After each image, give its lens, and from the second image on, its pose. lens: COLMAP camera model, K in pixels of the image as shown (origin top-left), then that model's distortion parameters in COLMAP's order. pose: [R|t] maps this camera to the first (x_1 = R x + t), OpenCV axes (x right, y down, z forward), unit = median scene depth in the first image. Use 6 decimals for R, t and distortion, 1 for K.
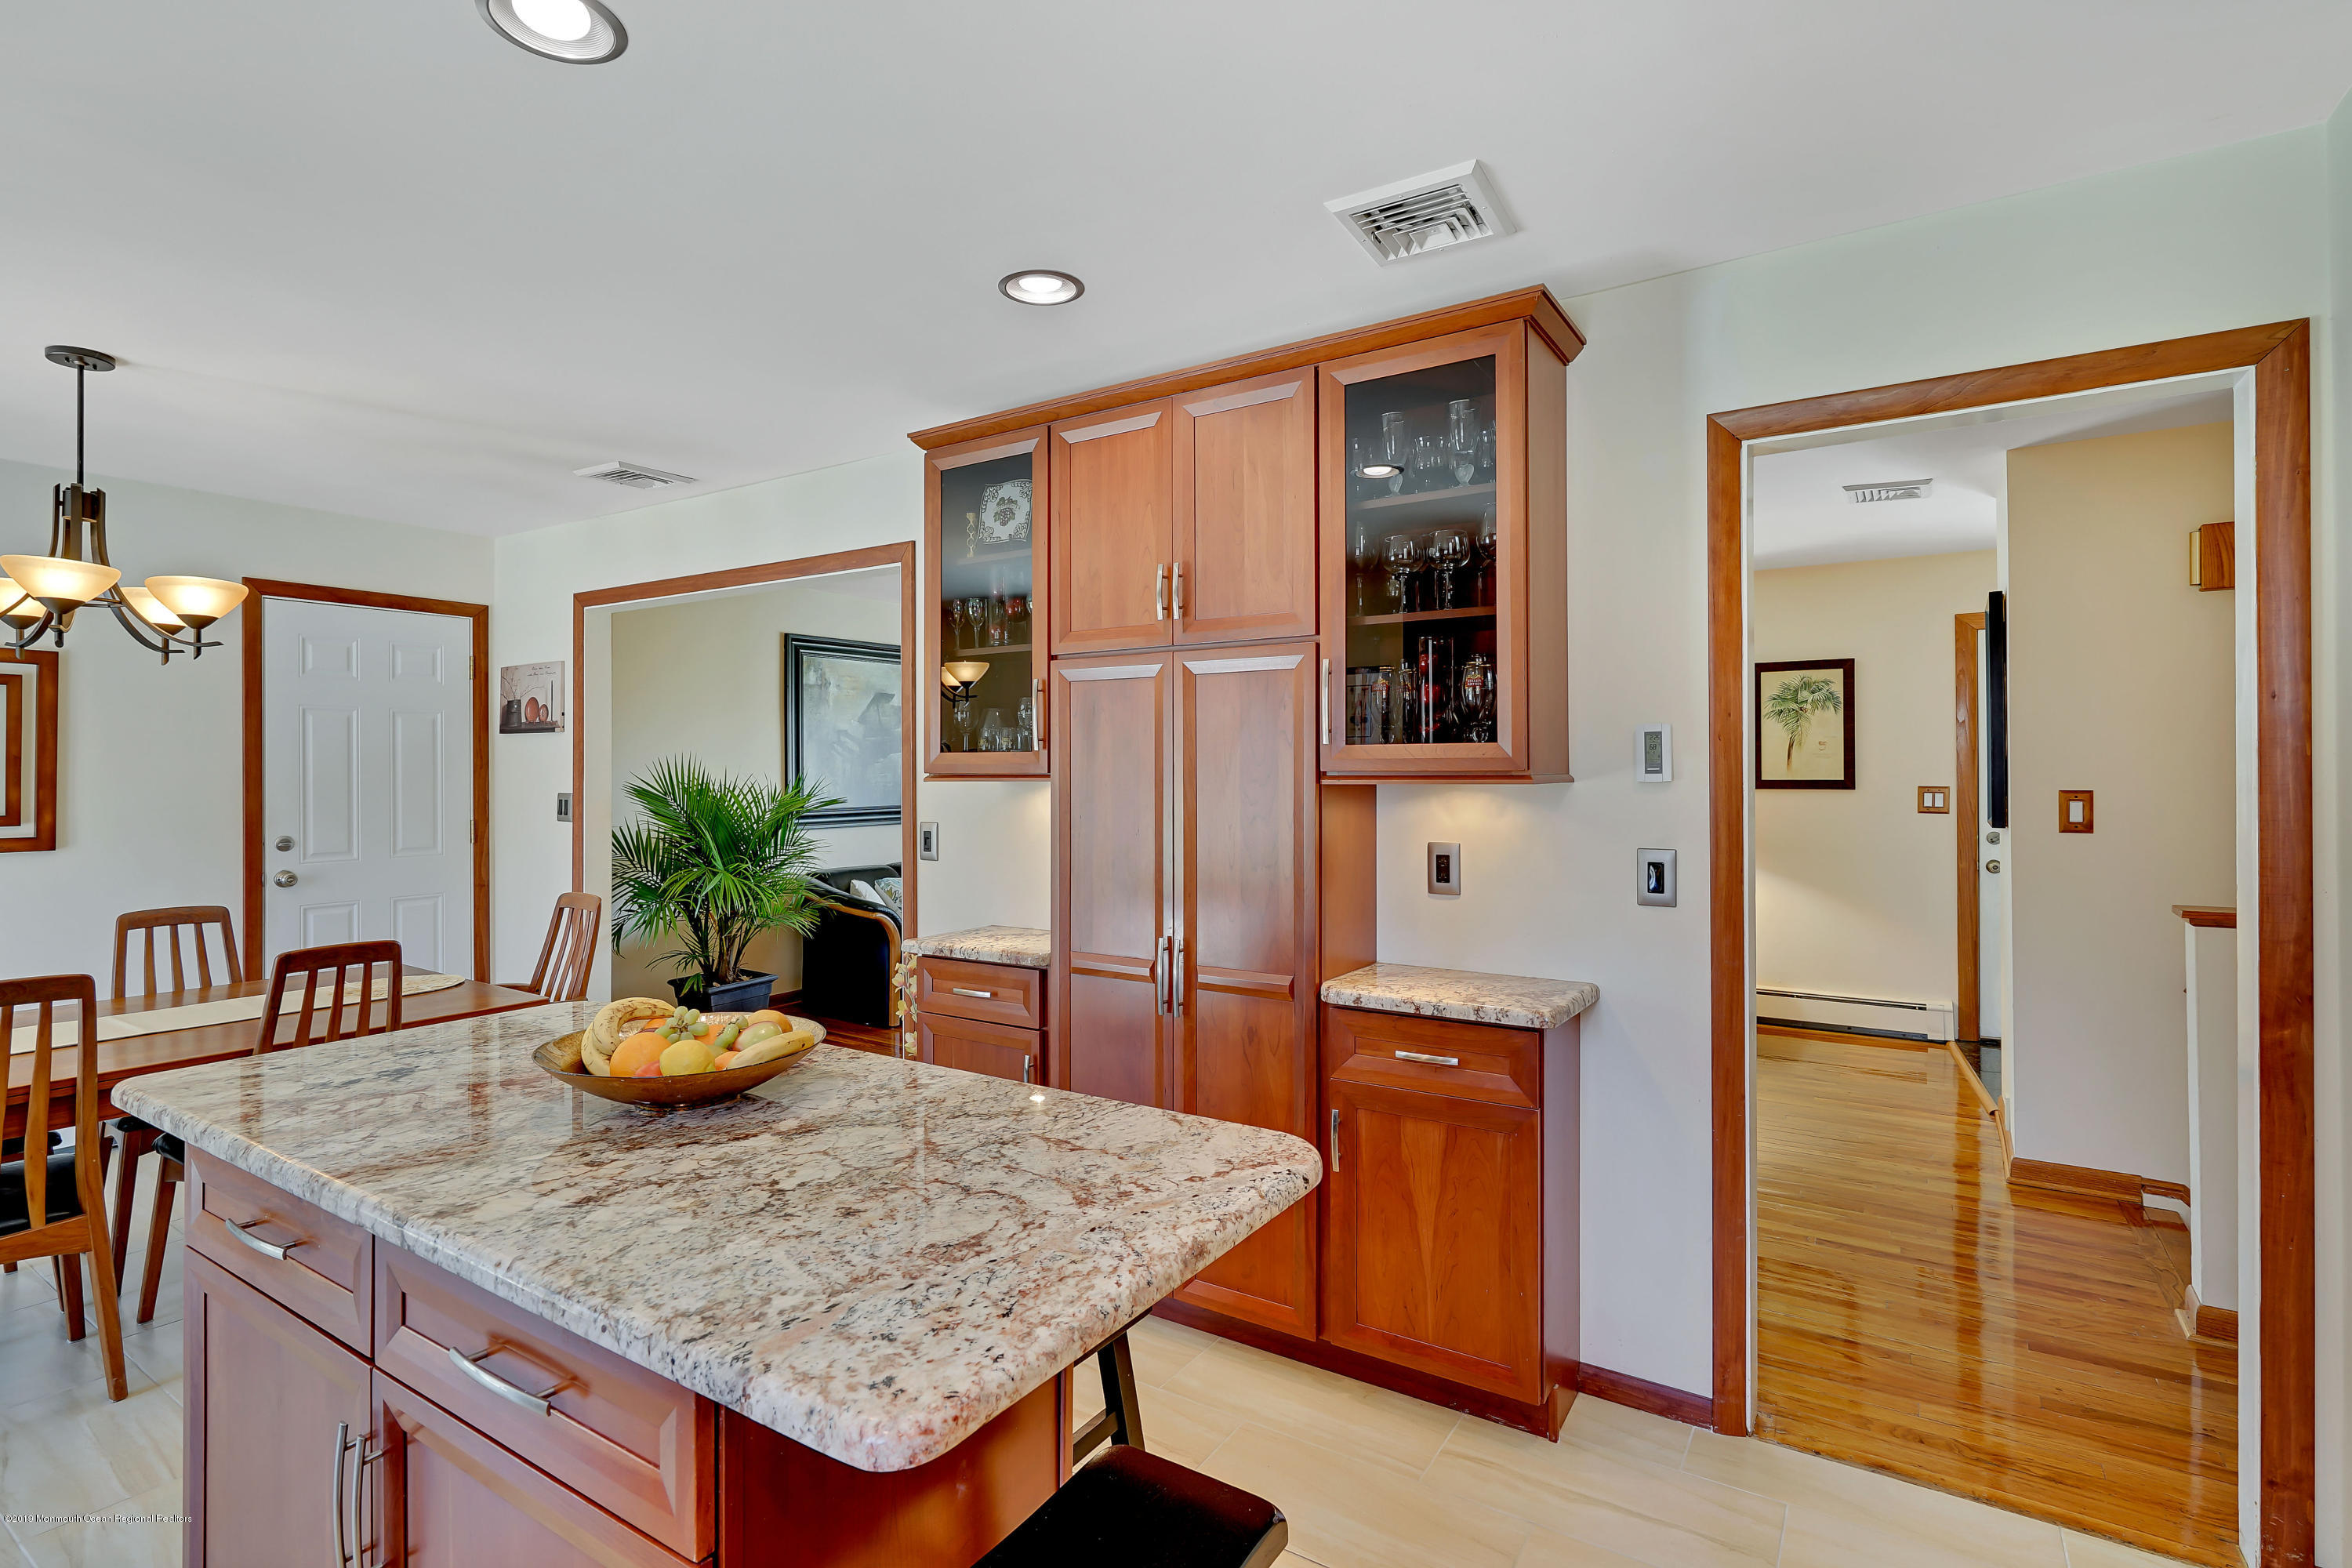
lens RADIAL K [[1111.9, 0, 1201.7], [0, 1111.9, 767.9], [0, 0, 1]] dist [-0.002902, -0.000294]
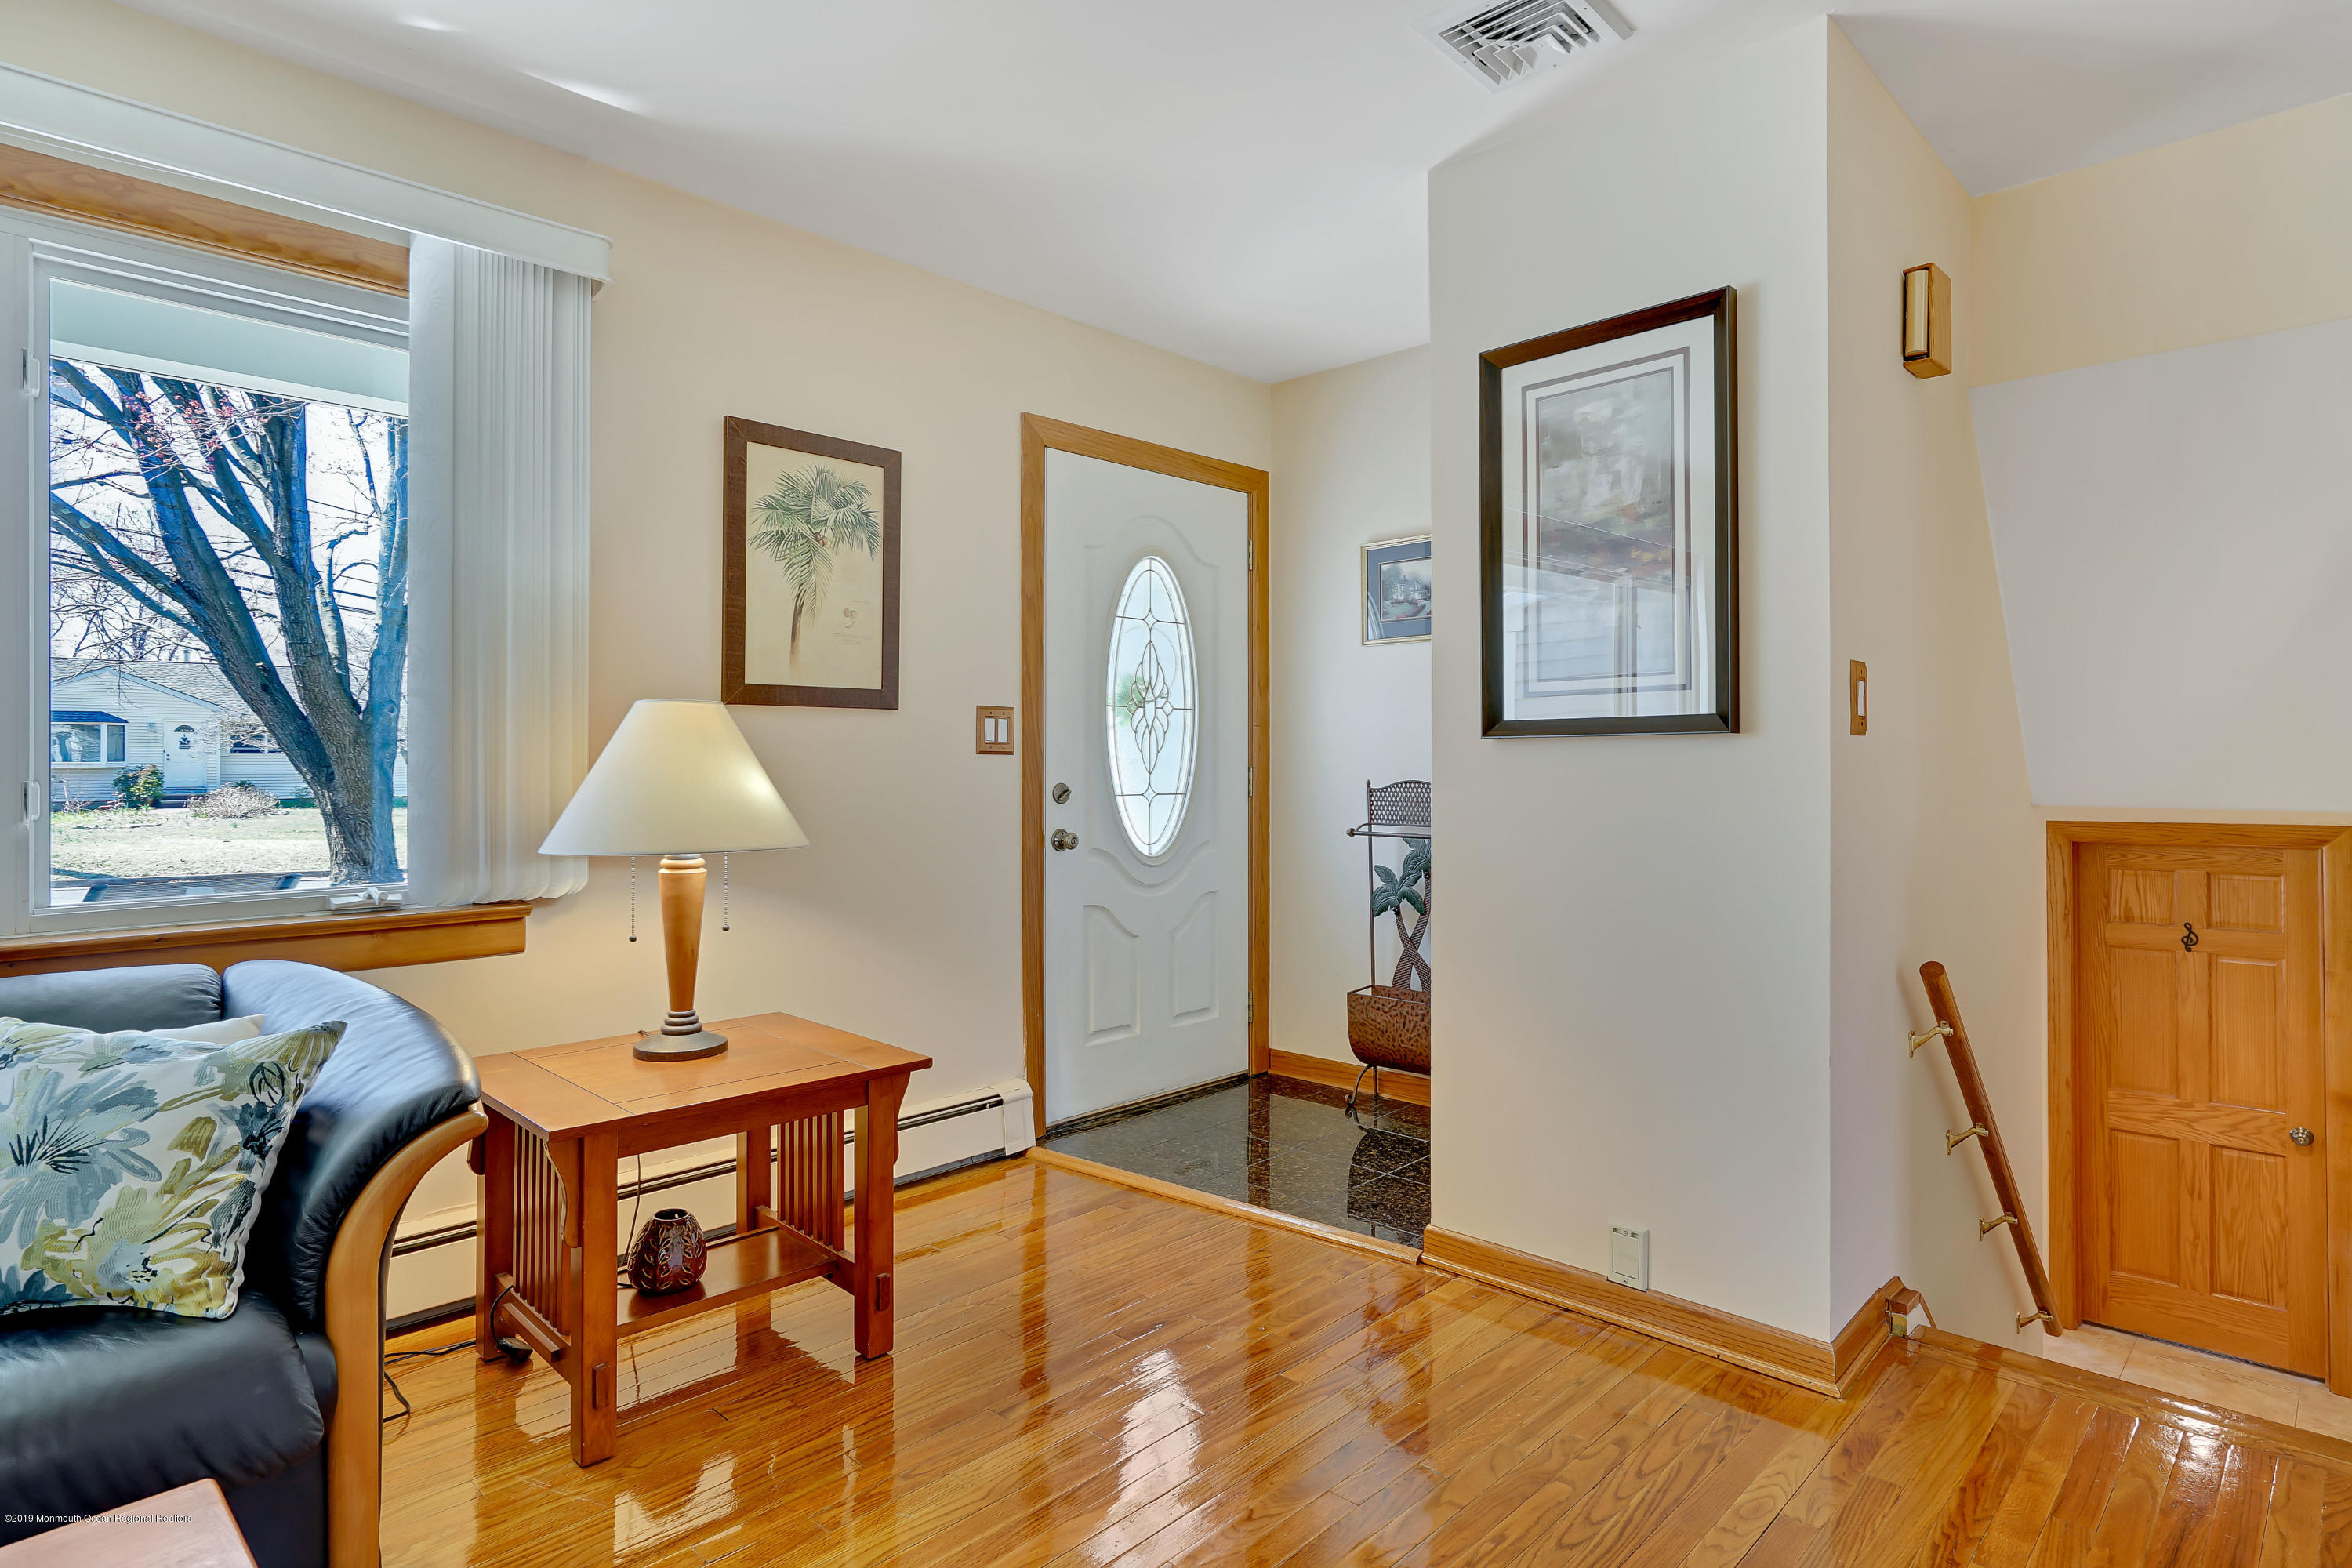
lens RADIAL K [[1246.1, 0, 1159.8], [0, 1246.1, 760.1], [0, 0, 1]] dist [-0.000618, 0.000383]
pose [[0.210924, 0.007347, 0.977475, 0.108127], [0.003092, 0.999962, -0.008183, 0.096634], [-0.977498, 0.004748, 0.210894, 1.533303]]
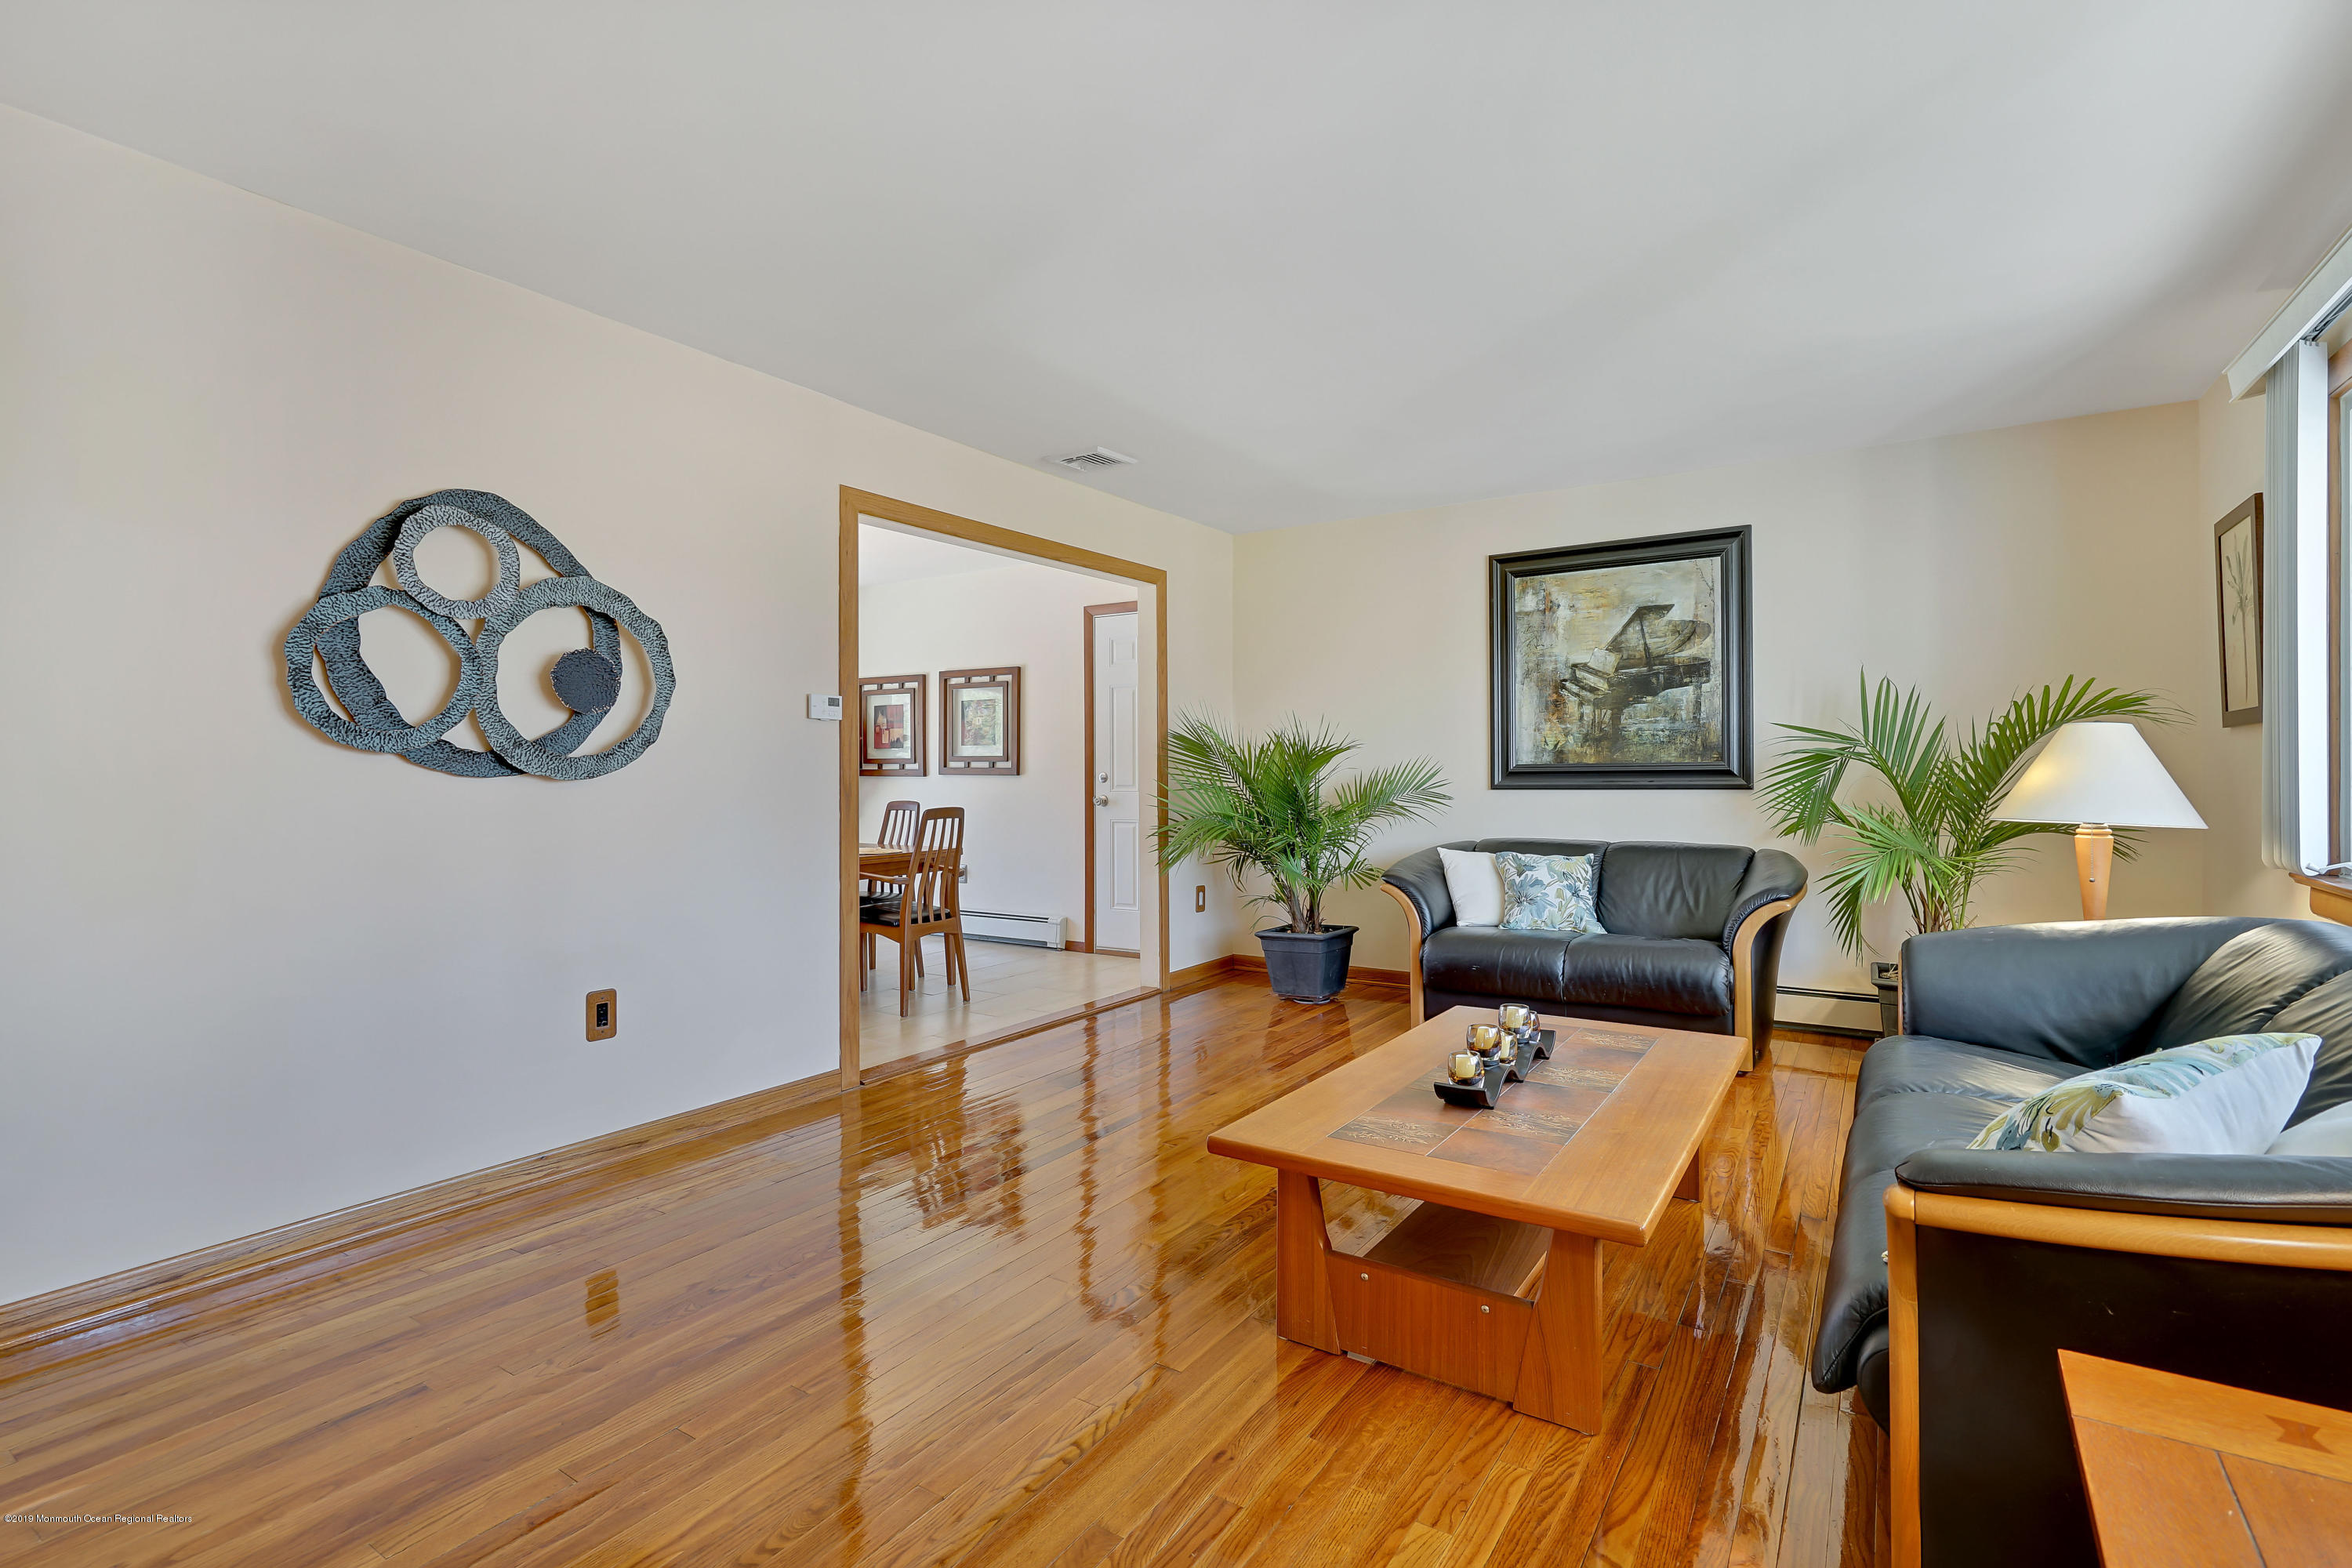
lens RADIAL K [[1111.8, 0, 1158.6], [0, 1111.8, 783.9], [0, 0, 1]] dist [0.000216, 0.000251]
pose [[-0.023713, 0.010696, -0.999662, 1.060618], [0.004259, 0.999935, 0.010598, 0.093313], [0.999710, -0.004006, -0.023757, 1.708496]]
